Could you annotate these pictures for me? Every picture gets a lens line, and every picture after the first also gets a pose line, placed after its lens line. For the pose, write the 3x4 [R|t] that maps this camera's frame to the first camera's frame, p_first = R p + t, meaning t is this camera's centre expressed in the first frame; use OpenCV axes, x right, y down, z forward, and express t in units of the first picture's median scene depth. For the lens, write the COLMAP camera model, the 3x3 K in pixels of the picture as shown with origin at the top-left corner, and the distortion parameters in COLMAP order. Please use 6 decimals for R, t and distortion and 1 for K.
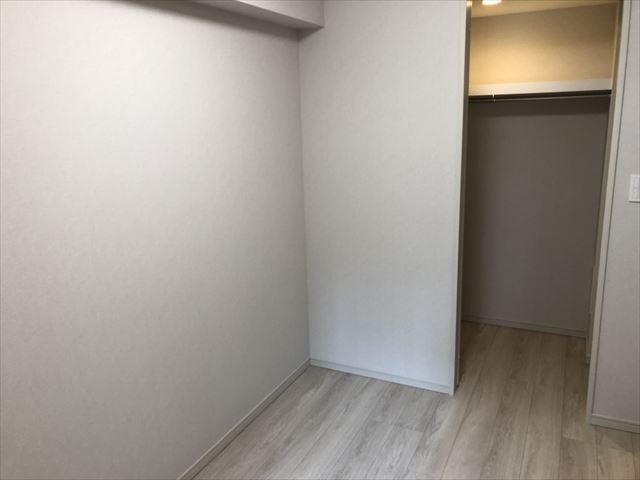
lens RADIAL K [[515.7, 0, 320.0], [0, 515.7, 240.0], [0, 0, 1]] dist [0.006037, -0.000599]
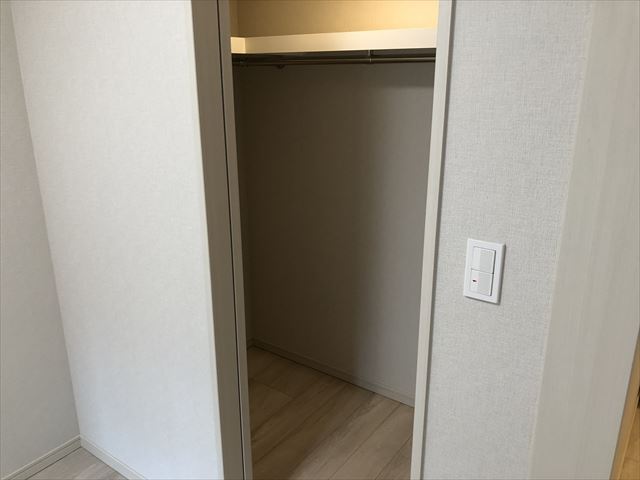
lens RADIAL K [[515.7, 0, 320.0], [0, 515.7, 240.0], [0, 0, 1]] dist [0.006037, -0.000599]
pose [[0.988413, 0.076844, -0.130897, 0.404813], [-0.068183, 0.995255, 0.069412, -0.110019], [0.135610, -0.059683, 0.988963, 0.426393]]
